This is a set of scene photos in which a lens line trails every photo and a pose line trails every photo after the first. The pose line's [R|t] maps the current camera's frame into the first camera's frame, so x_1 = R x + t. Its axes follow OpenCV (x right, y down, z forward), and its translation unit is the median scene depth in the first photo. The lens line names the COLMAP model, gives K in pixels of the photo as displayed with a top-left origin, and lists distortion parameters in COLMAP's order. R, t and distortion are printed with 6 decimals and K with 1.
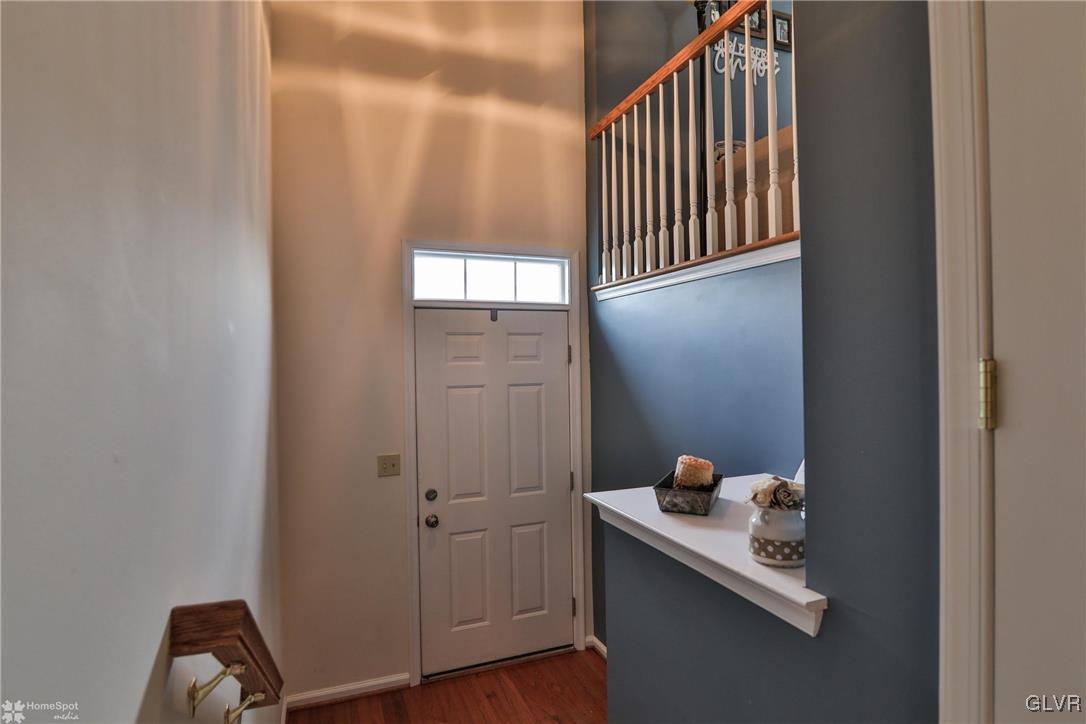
lens RADIAL K [[528.4, 0, 543.0], [0, 528.4, 362.0], [0, 0, 1]] dist [-0.020750, 0.001031]
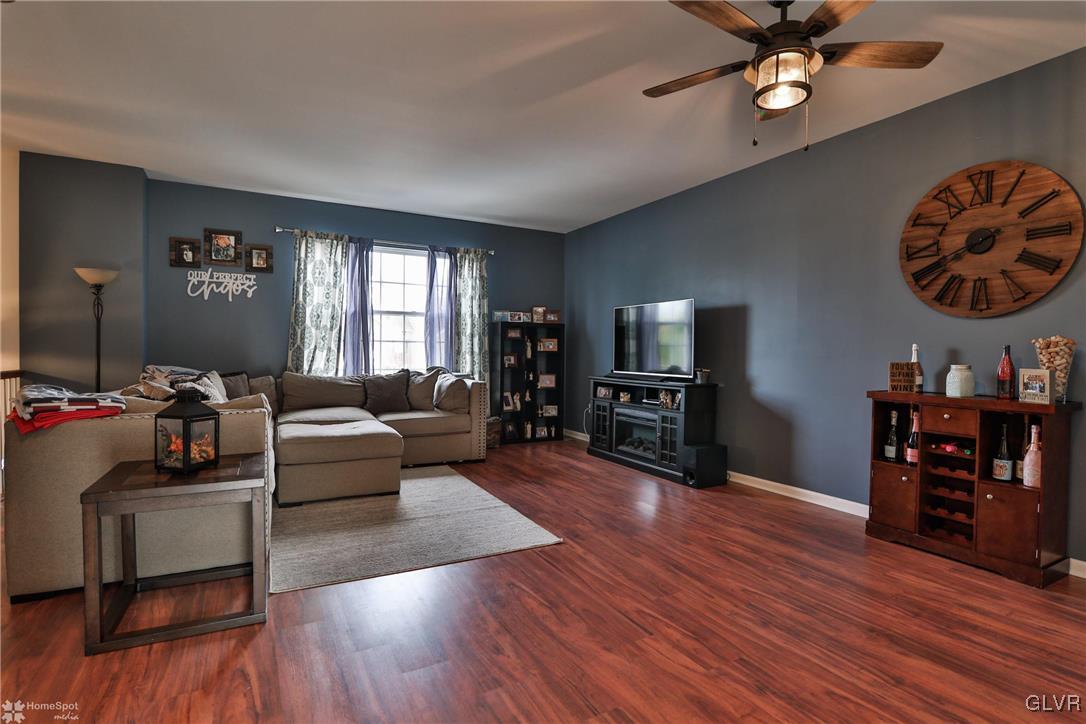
lens RADIAL K [[528.4, 0, 543.0], [0, 528.4, 362.0], [0, 0, 1]] dist [-0.020750, 0.001031]
pose [[0.988554, 0.024599, 0.148849, 1.016145], [-0.025797, 0.999648, 0.006119, -0.407591], [-0.148646, -0.009889, 0.988841, -0.462422]]
